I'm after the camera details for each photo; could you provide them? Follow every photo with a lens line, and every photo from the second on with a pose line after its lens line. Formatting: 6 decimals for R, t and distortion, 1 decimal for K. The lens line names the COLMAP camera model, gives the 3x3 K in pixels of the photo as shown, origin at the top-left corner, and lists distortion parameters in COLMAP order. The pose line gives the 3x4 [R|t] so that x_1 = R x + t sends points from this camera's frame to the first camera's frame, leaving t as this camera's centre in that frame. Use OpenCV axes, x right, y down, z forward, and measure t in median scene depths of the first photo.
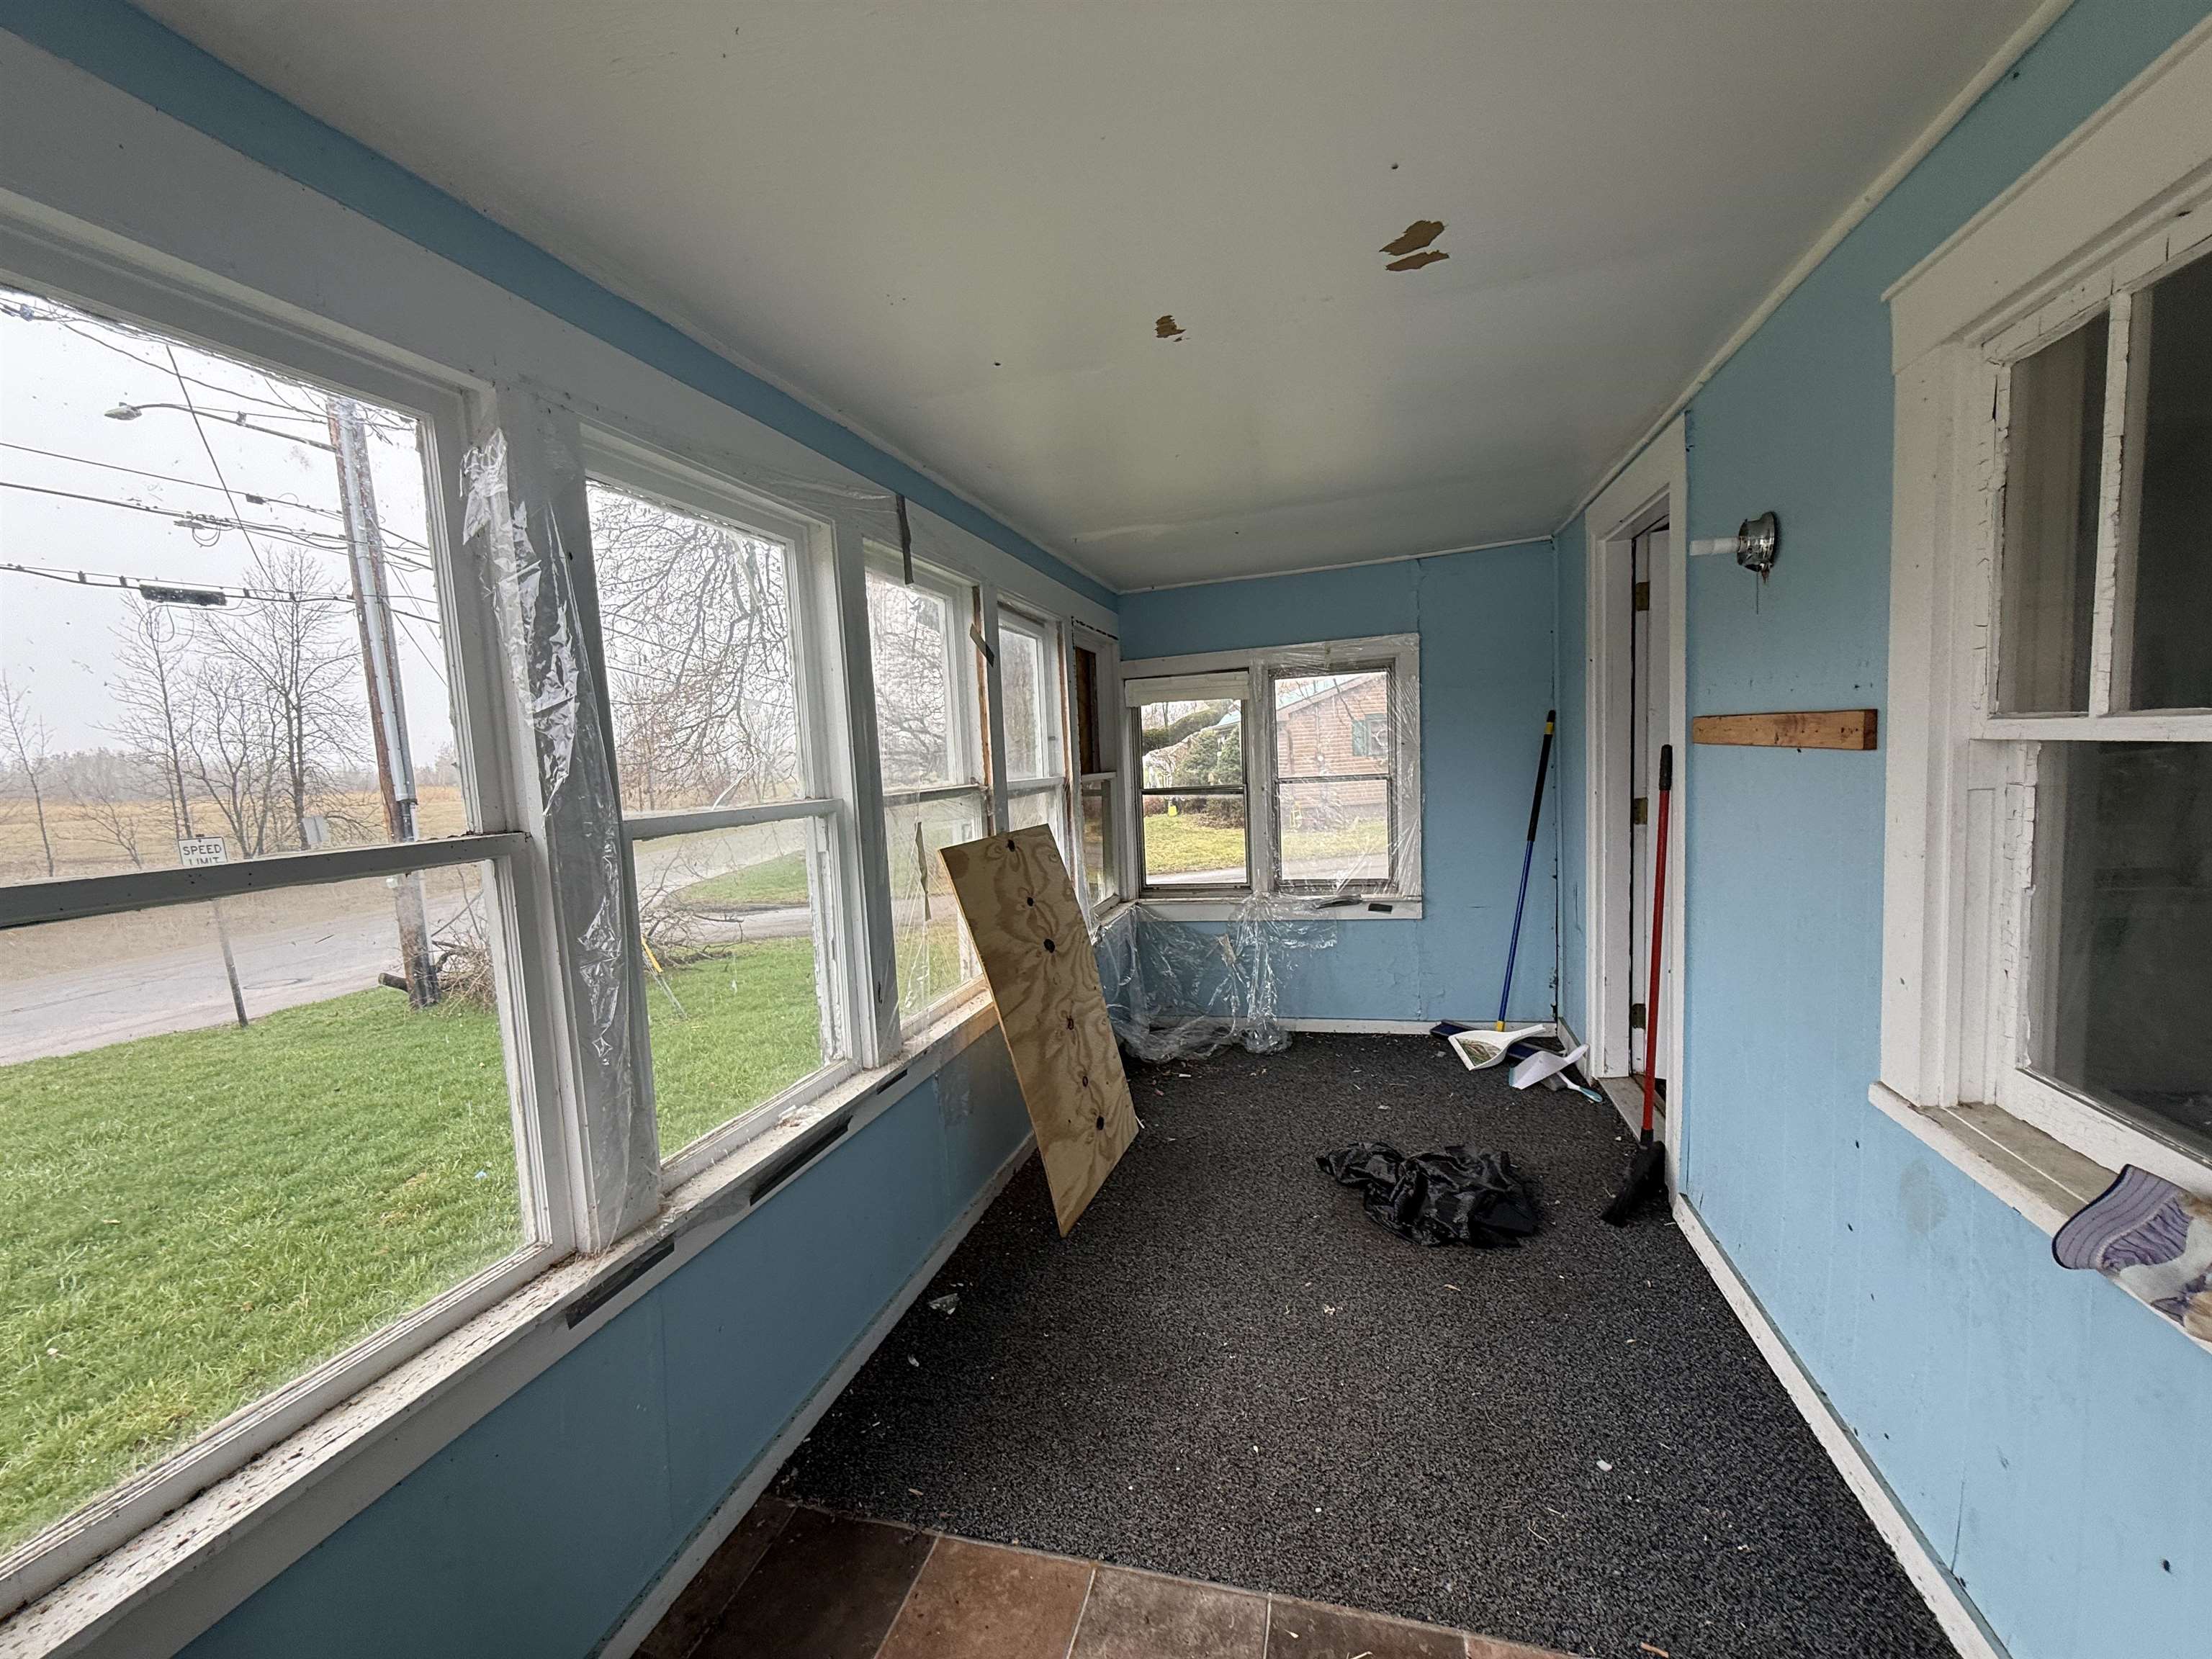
lens RADIAL K [[876.8, 0, 1102.5], [0, 876.8, 828.7], [0, 0, 1]] dist [-0.000246, 0.000011]
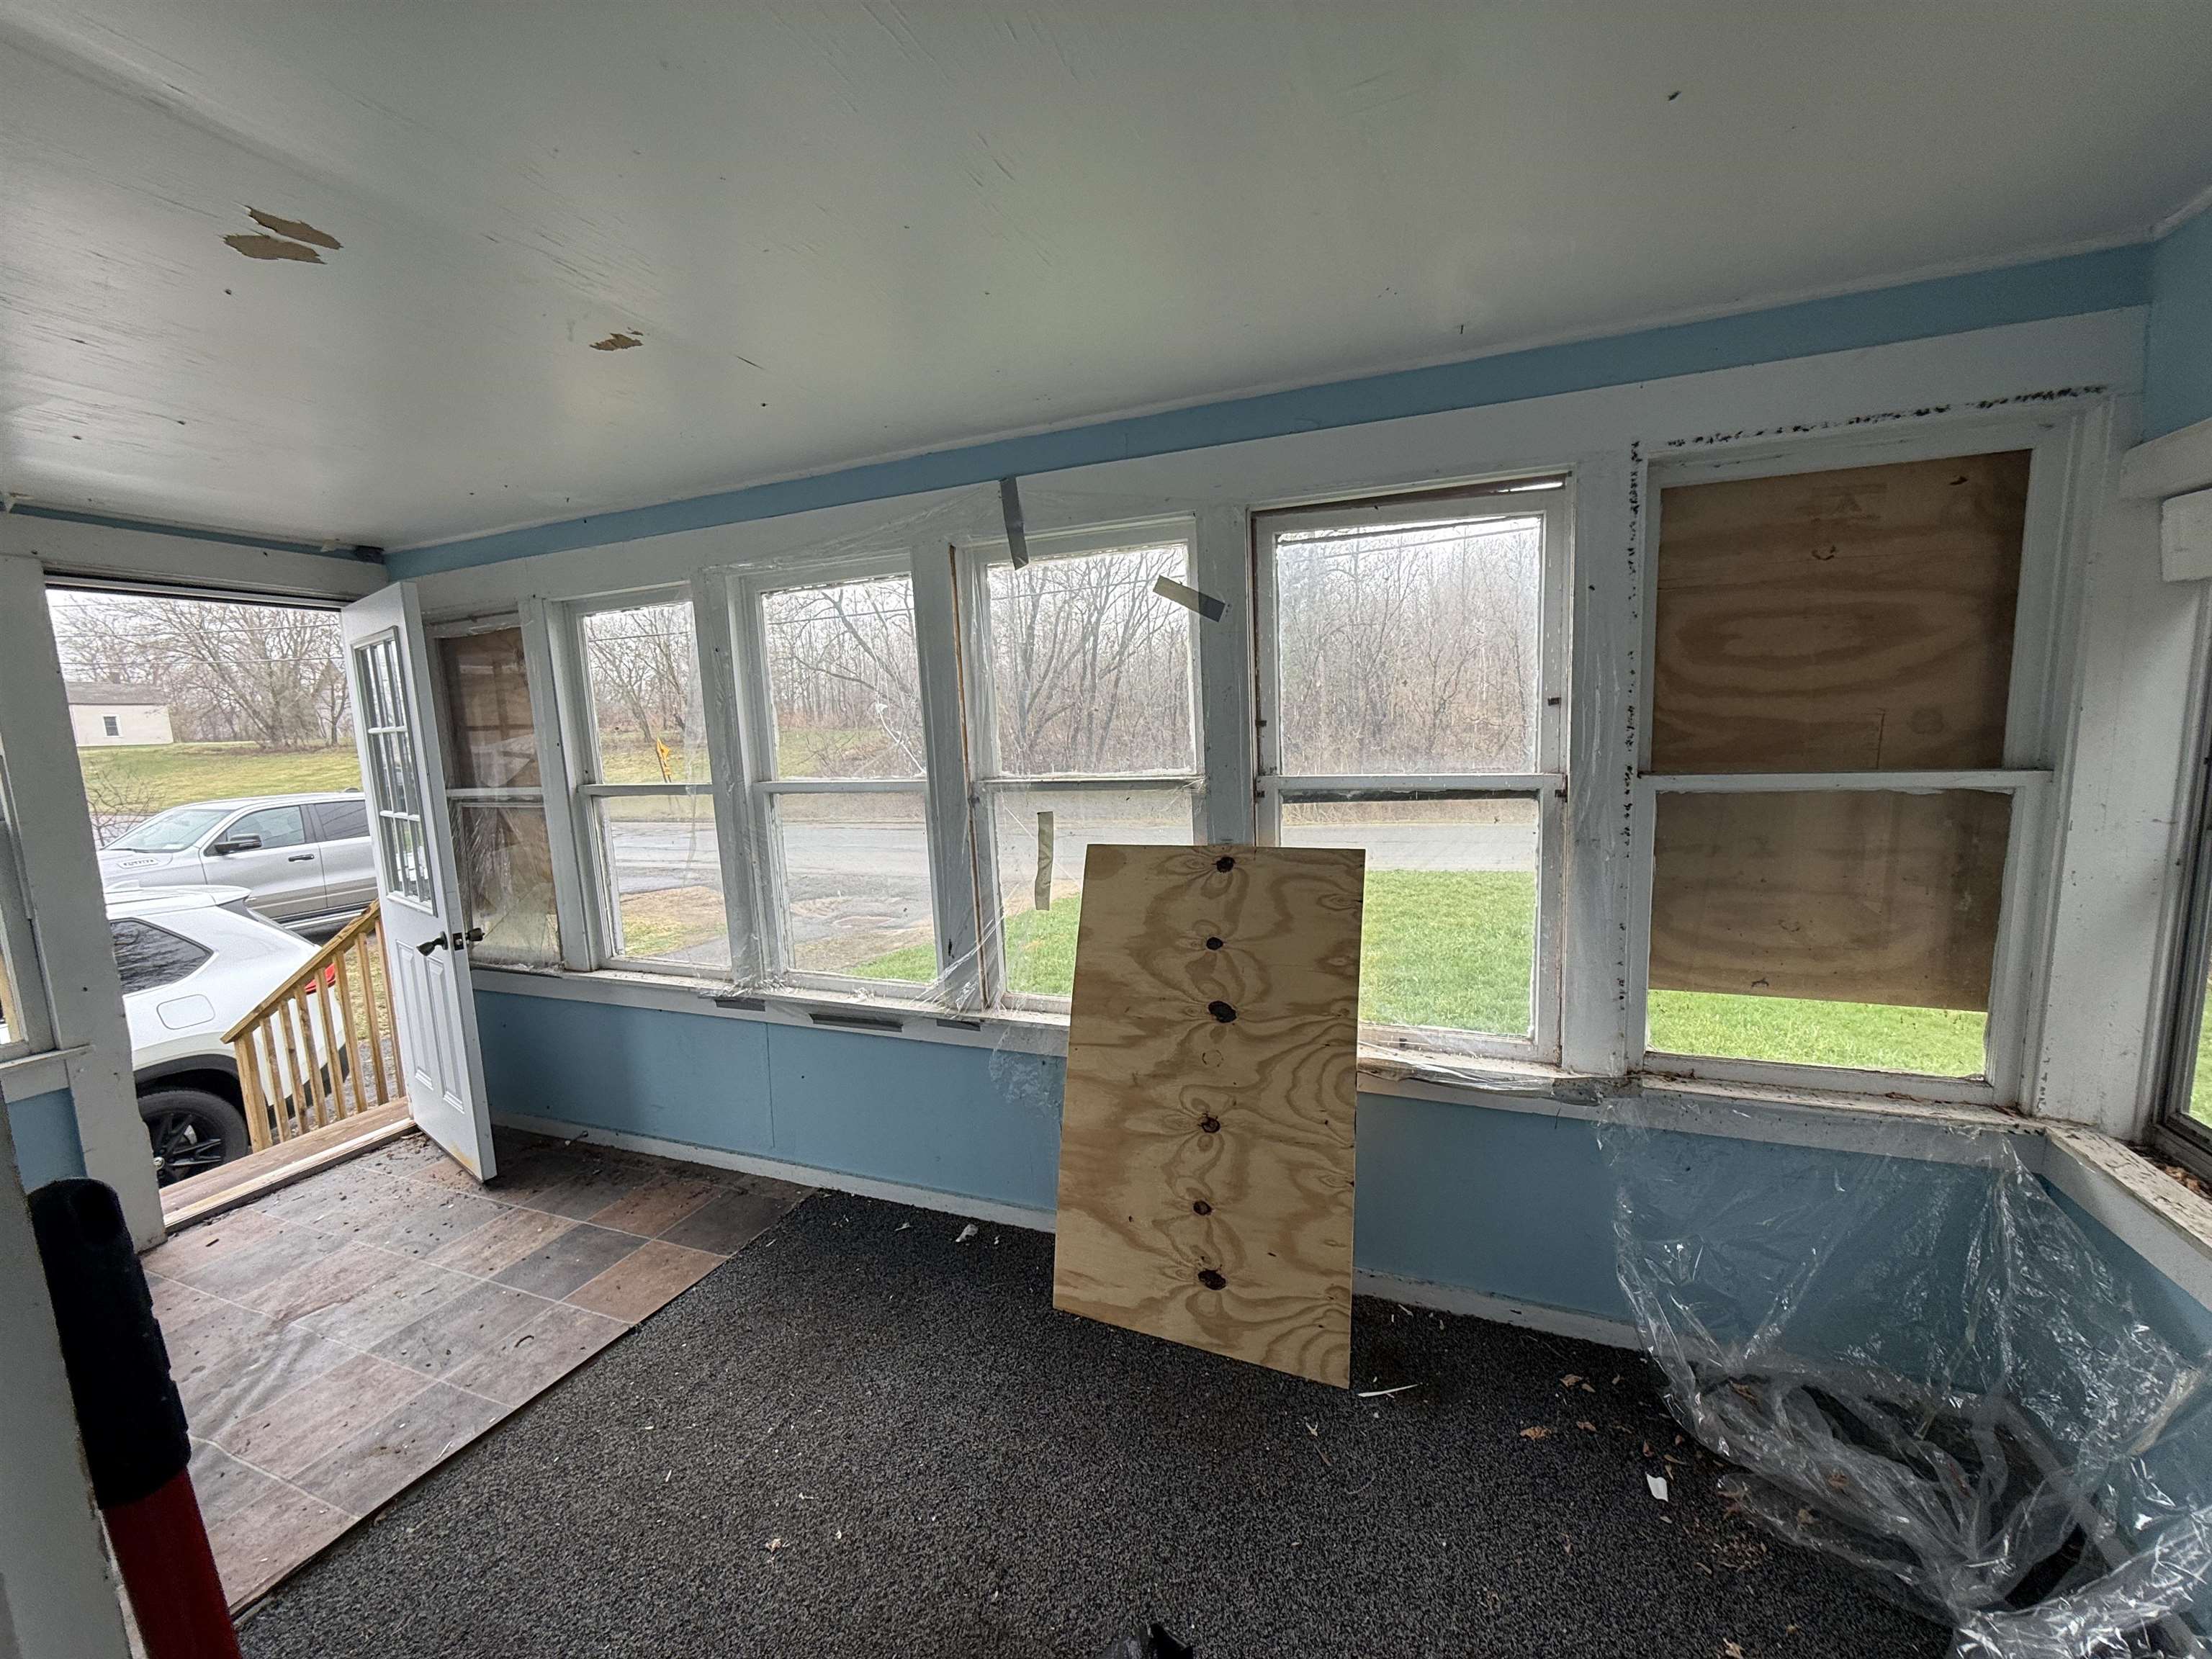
lens RADIAL K [[876.8, 0, 1119.4], [0, 876.8, 826.5], [0, 0, 1]] dist [-0.000246, 0.000011]
pose [[-0.087134, 0.186660, -0.978553, 0.799430], [-0.035504, 0.981083, 0.190304, -0.192189], [0.995564, 0.051324, -0.078859, 1.242679]]
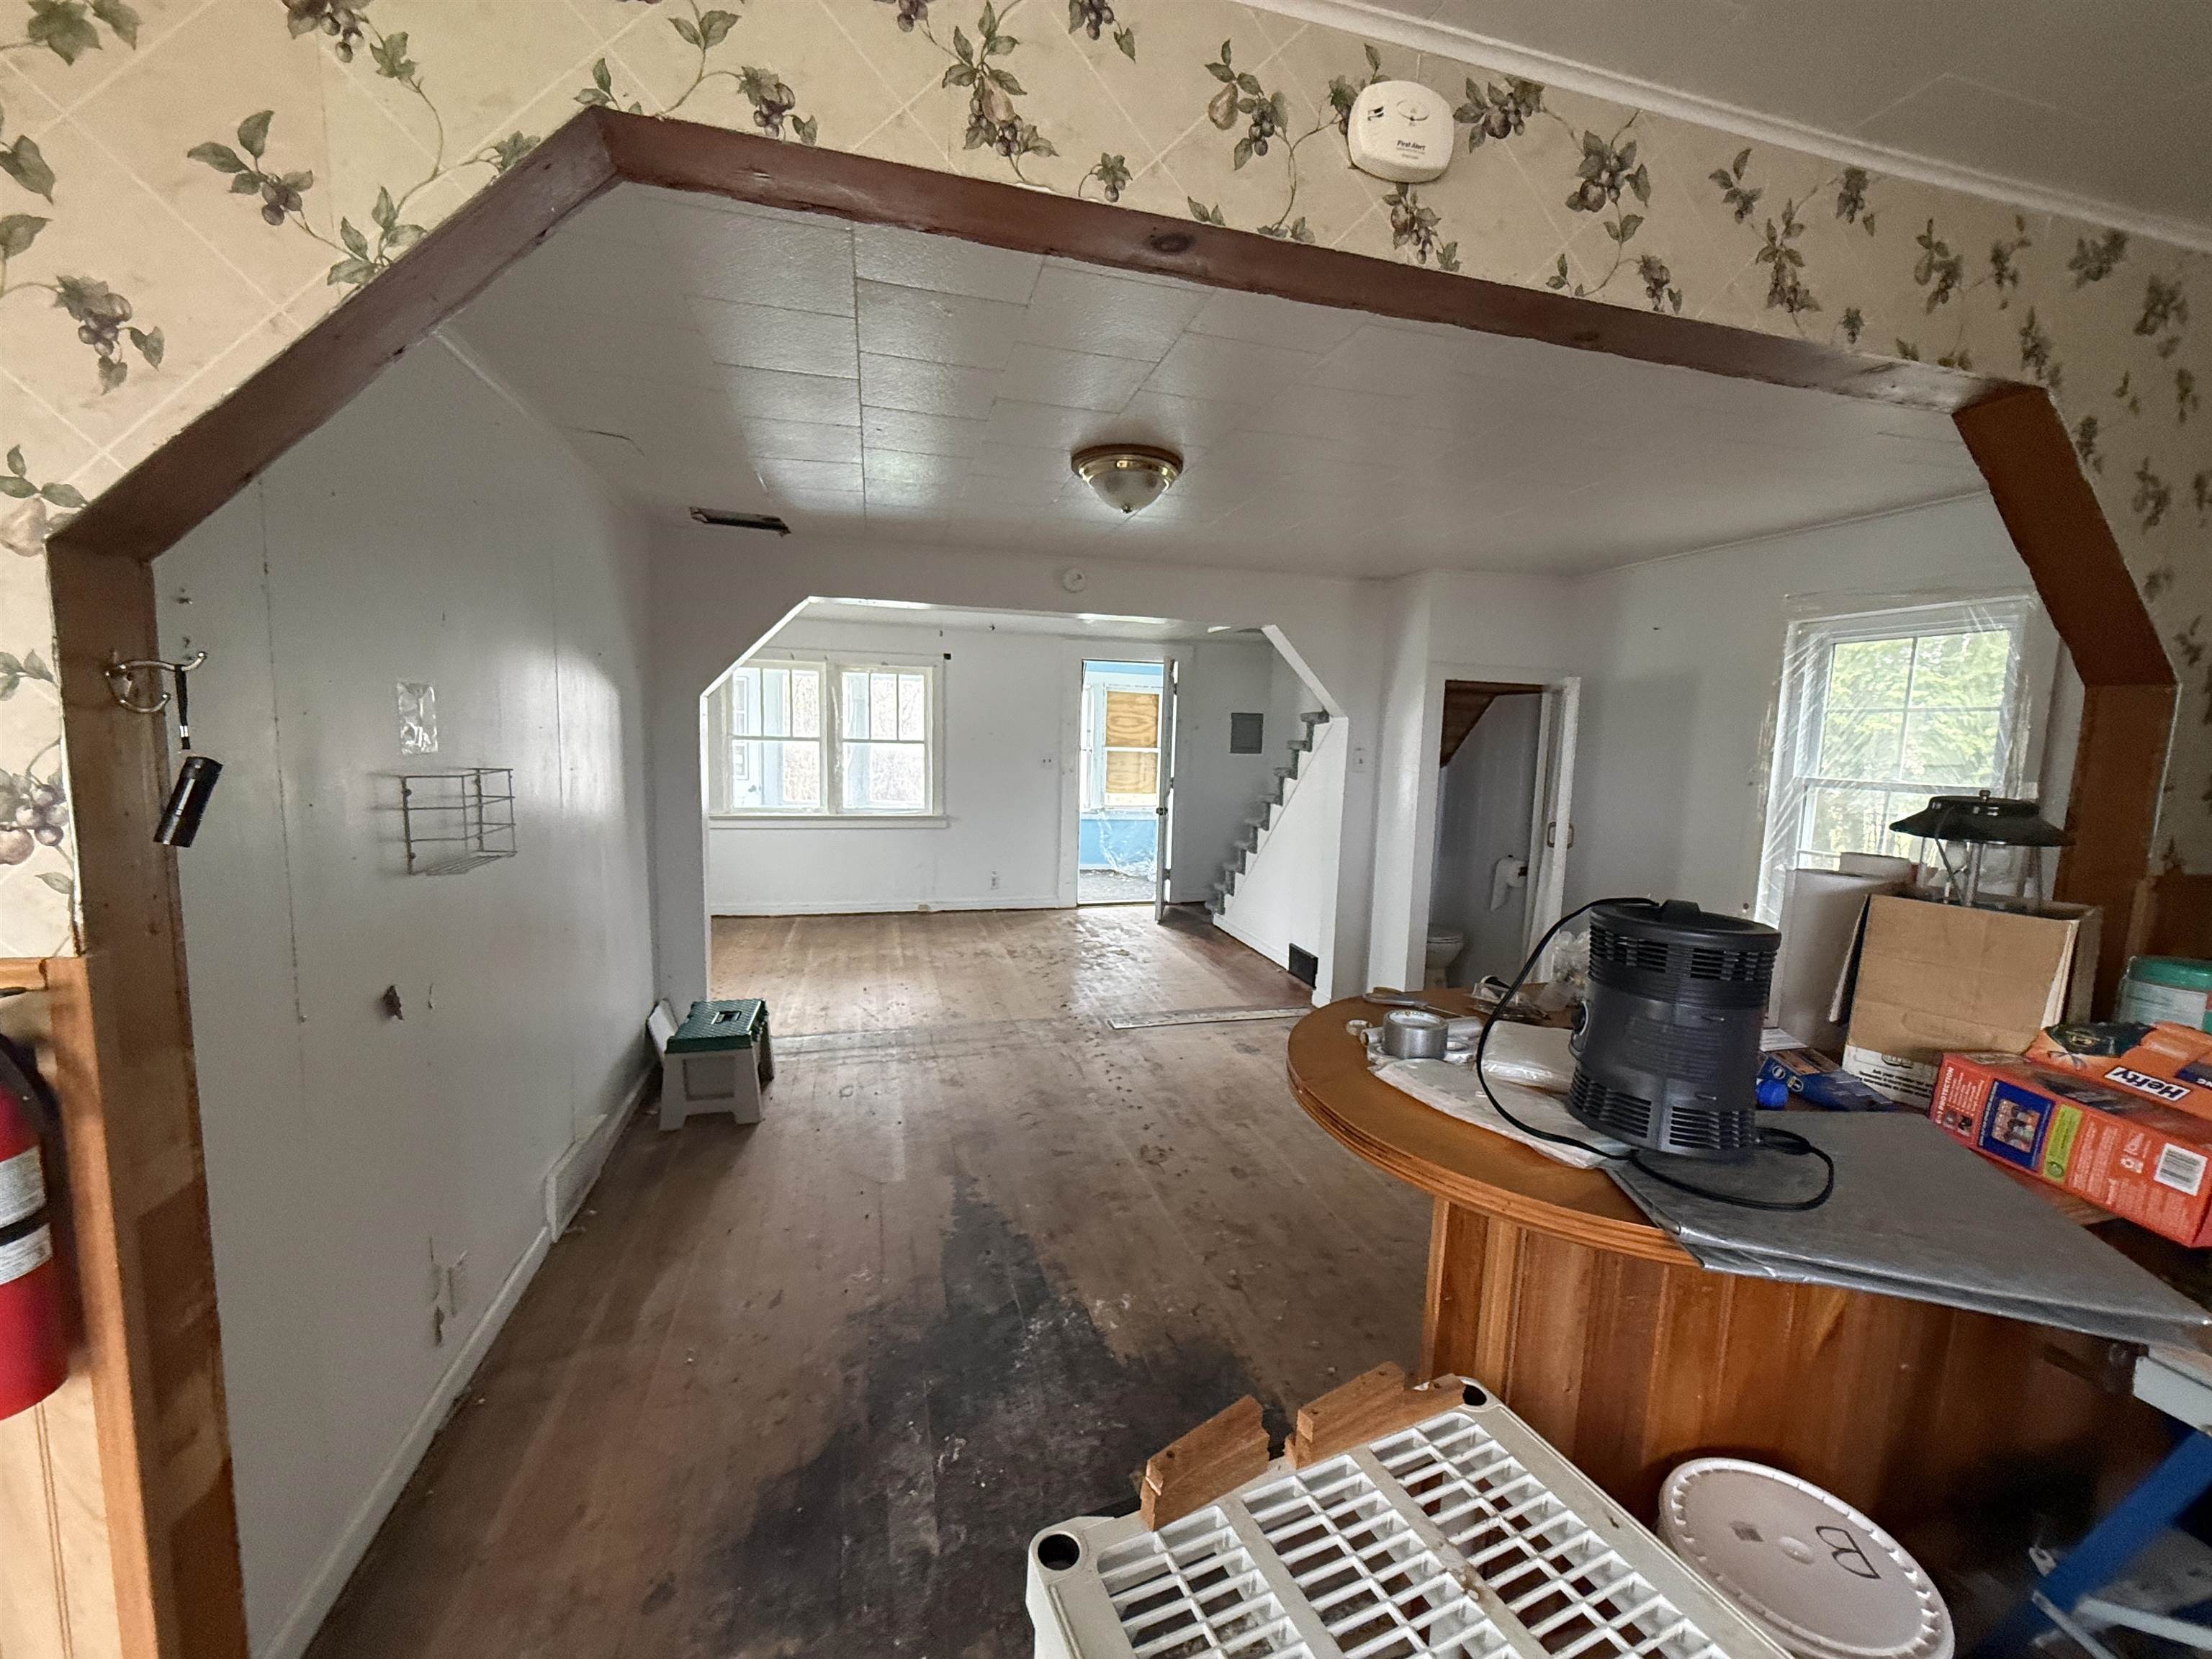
lens RADIAL K [[876.8, 0, 1115.5], [0, 876.8, 841.8], [0, 0, 1]] dist [-0.000246, 0.000011]
pose [[0.538499, 0.164513, -0.826410, 3.441547], [-0.128656, 0.985309, 0.112311, -0.131046], [0.832746, 0.045843, 0.551754, -0.537680]]
